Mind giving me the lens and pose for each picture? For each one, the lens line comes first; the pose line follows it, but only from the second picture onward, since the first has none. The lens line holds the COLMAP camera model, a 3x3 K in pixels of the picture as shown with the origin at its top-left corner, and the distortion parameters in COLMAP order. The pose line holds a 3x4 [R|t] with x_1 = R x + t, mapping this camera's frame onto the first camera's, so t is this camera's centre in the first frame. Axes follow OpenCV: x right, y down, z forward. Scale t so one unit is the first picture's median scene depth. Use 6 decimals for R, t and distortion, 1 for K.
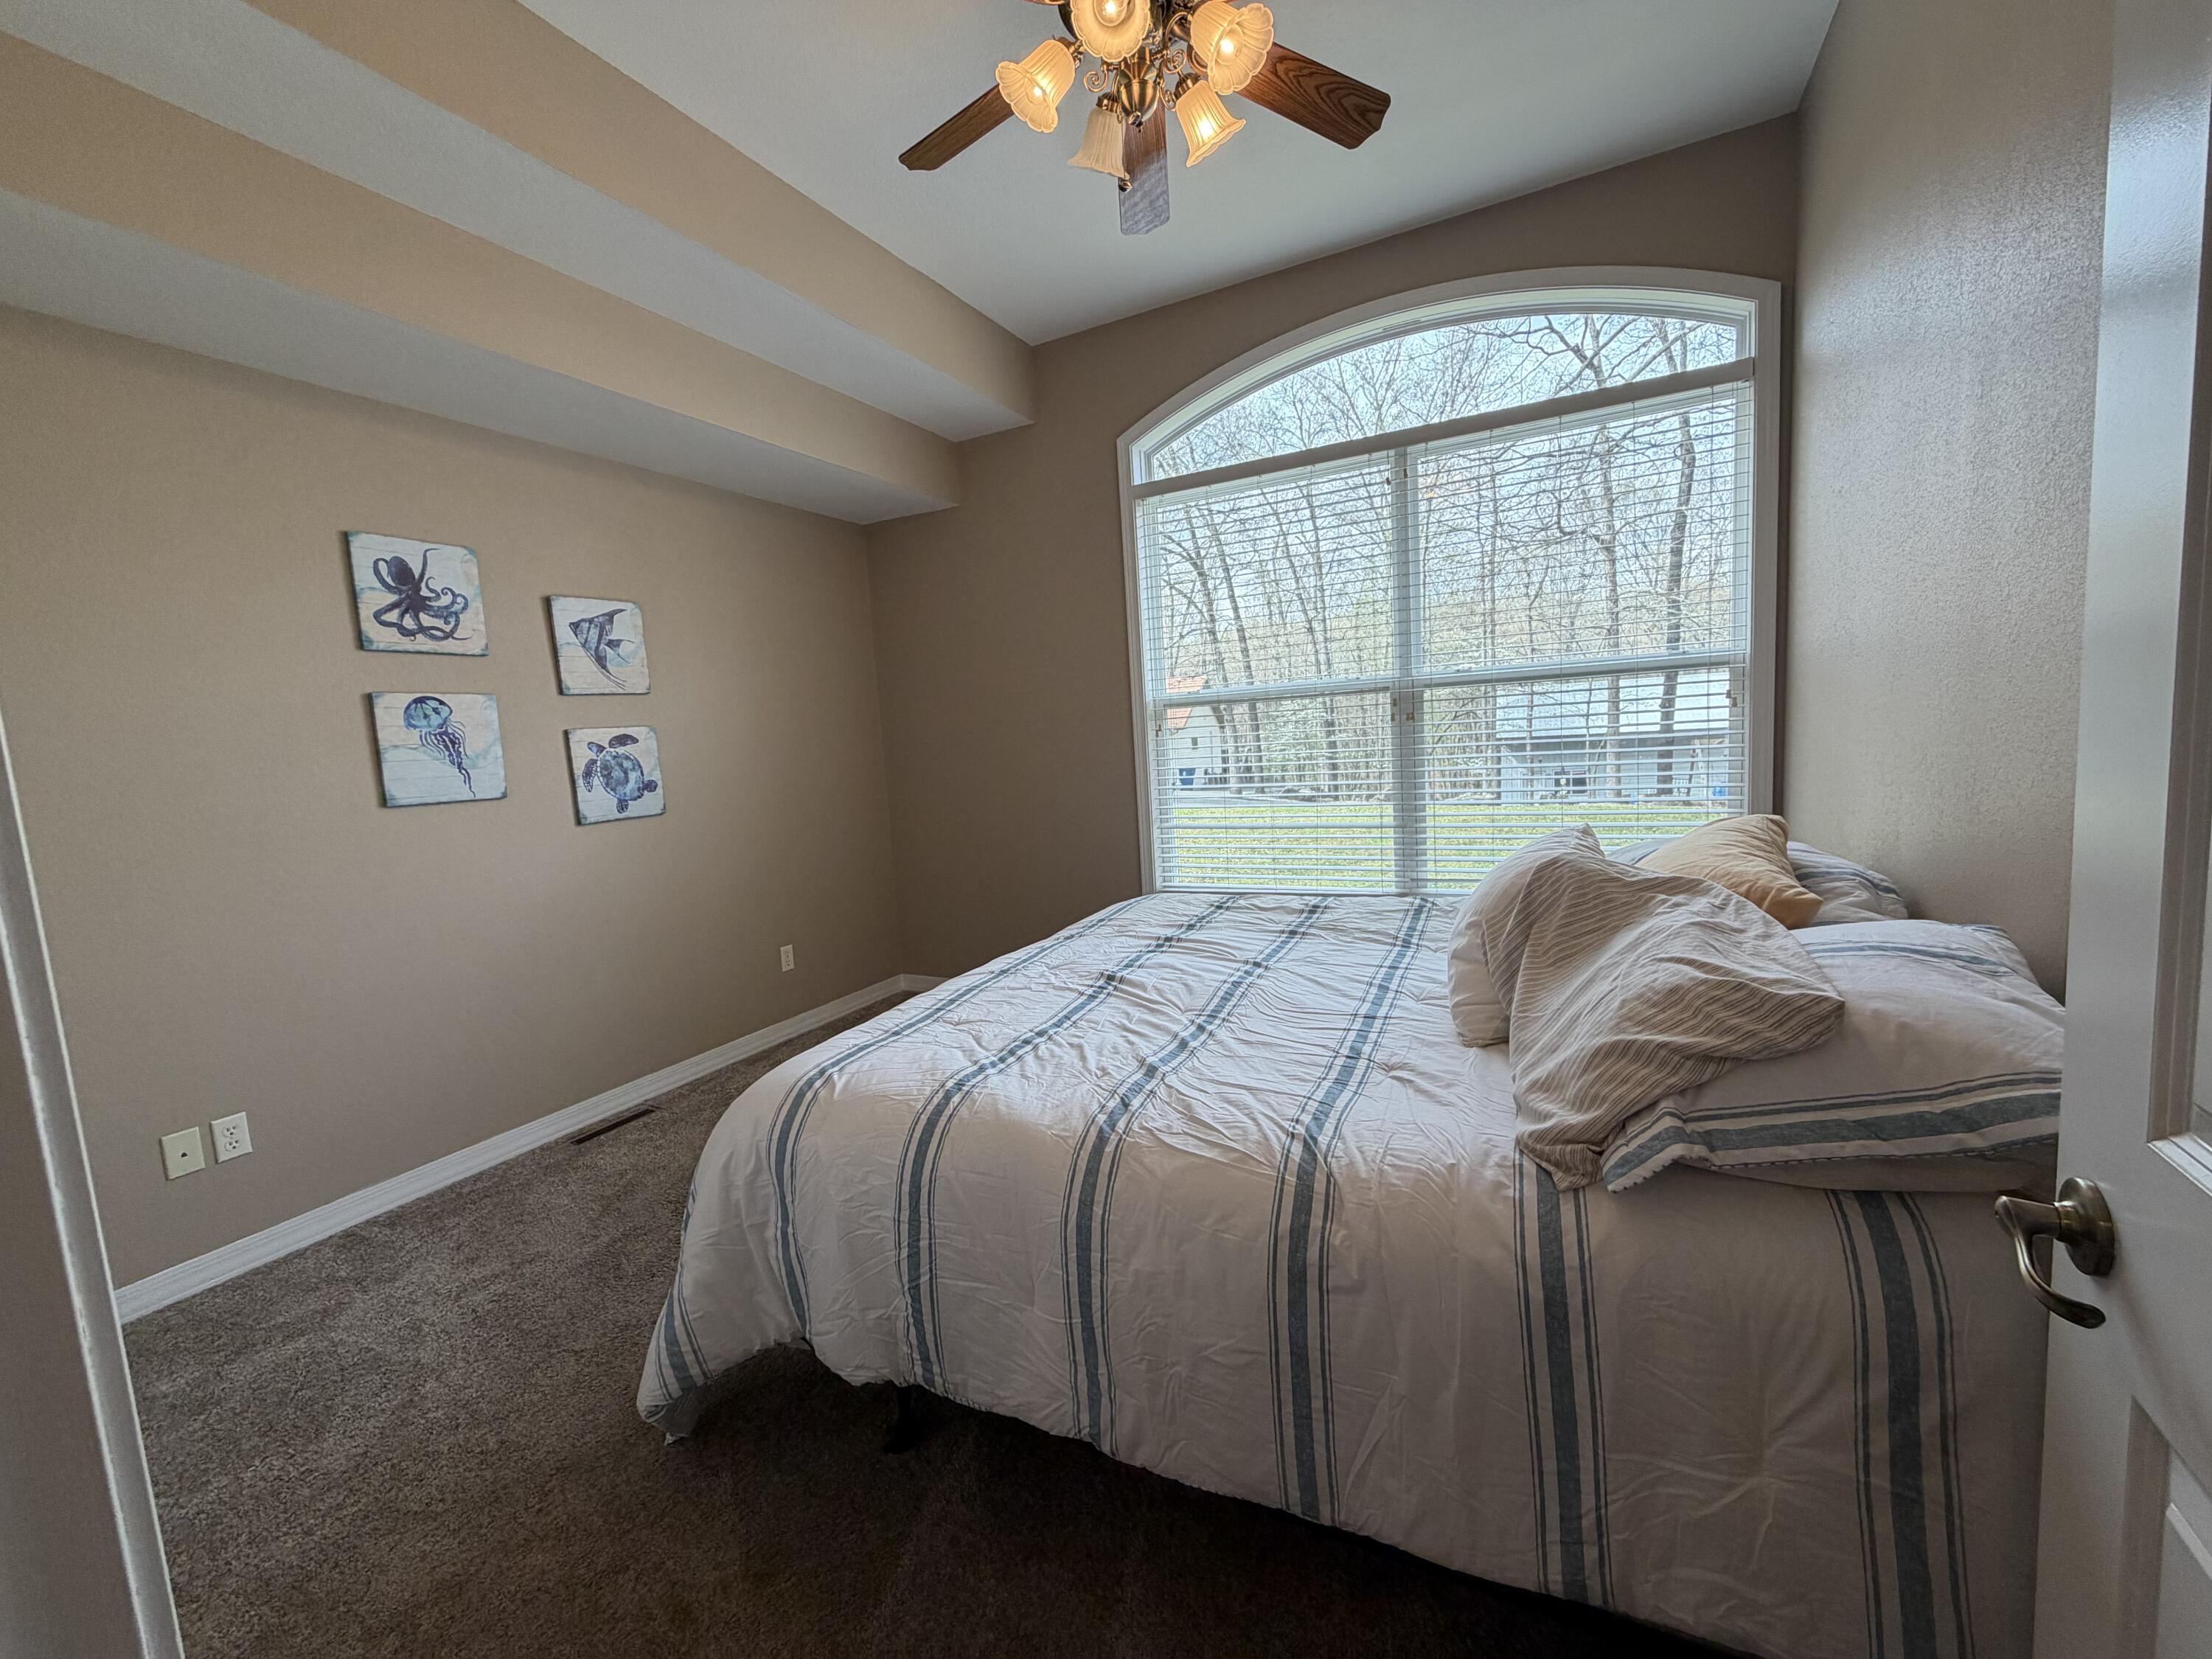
lens RADIAL K [[885.0, 0, 1106.0], [0, 885.0, 829.5], [0, 0, 1]] dist [0.002304, 0.000045]
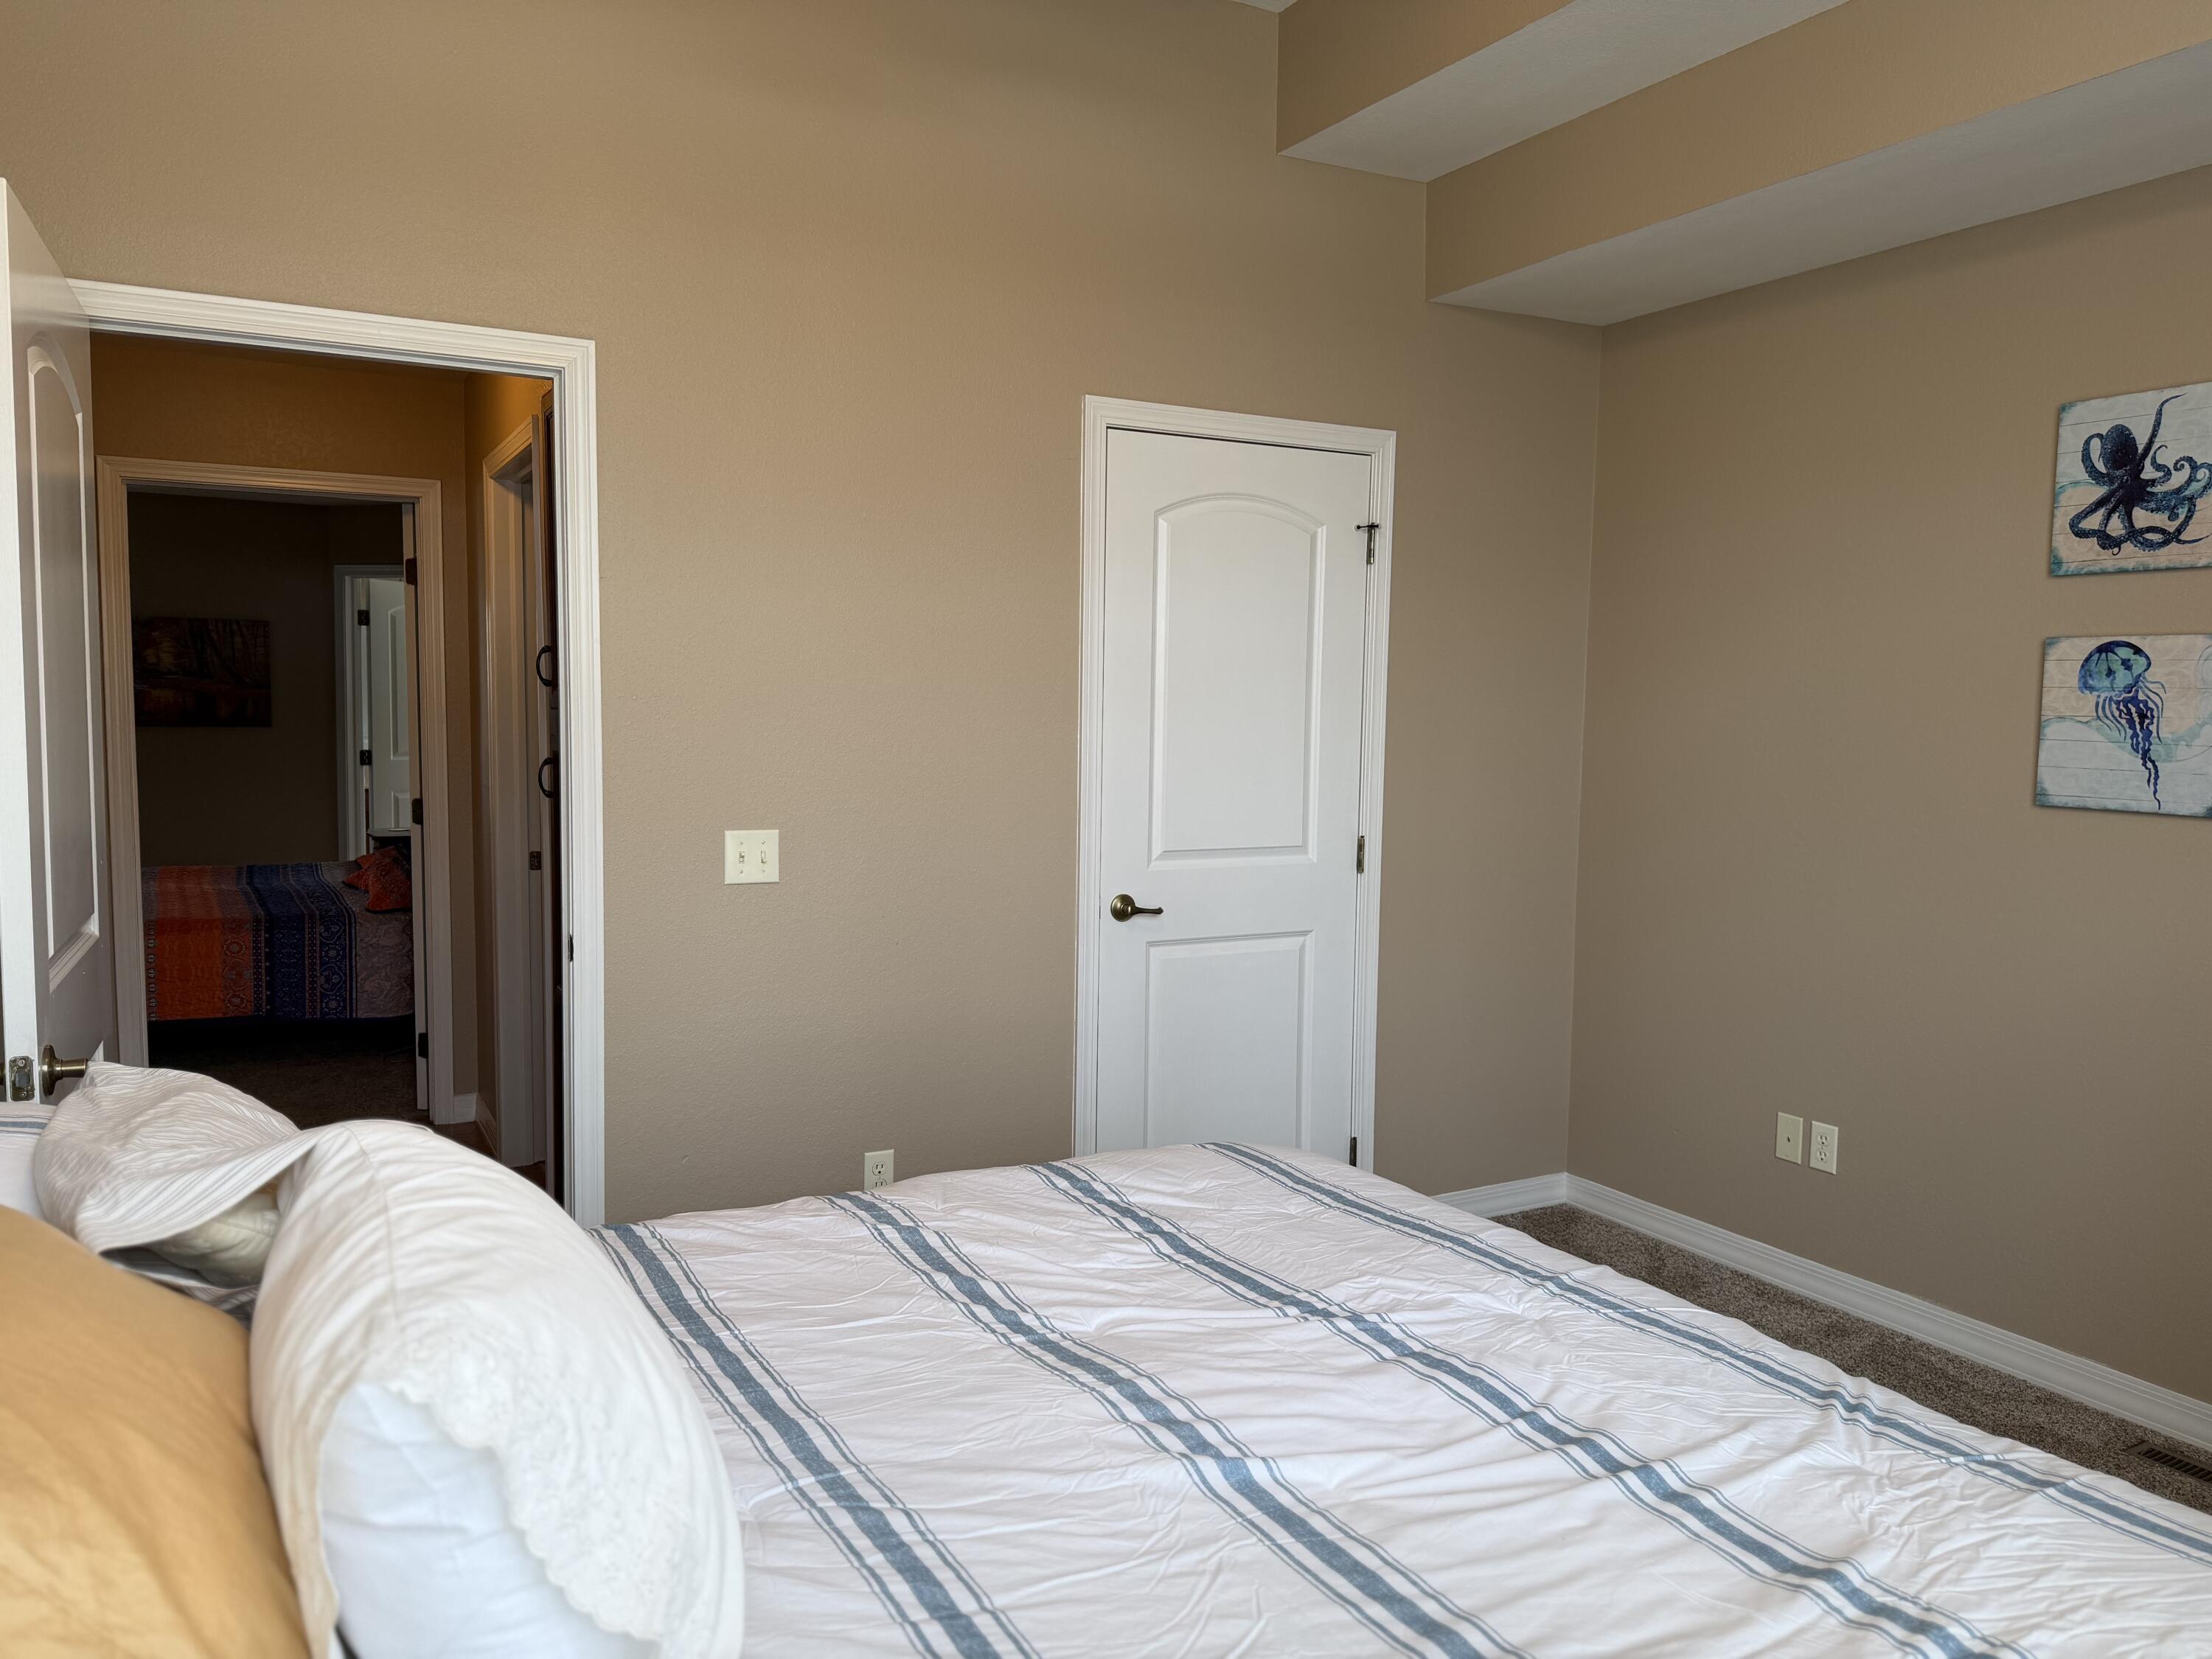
lens RADIAL K [[1601.7, 0, 1106.0], [0, 1601.7, 829.5], [0, 0, 1]] dist [0.009290, -0.000212]
pose [[-0.559500, 0.121627, -0.819858, 0.598701], [-0.065244, 0.979642, 0.189856, -0.191952], [0.826259, 0.159716, -0.540174, 1.060057]]
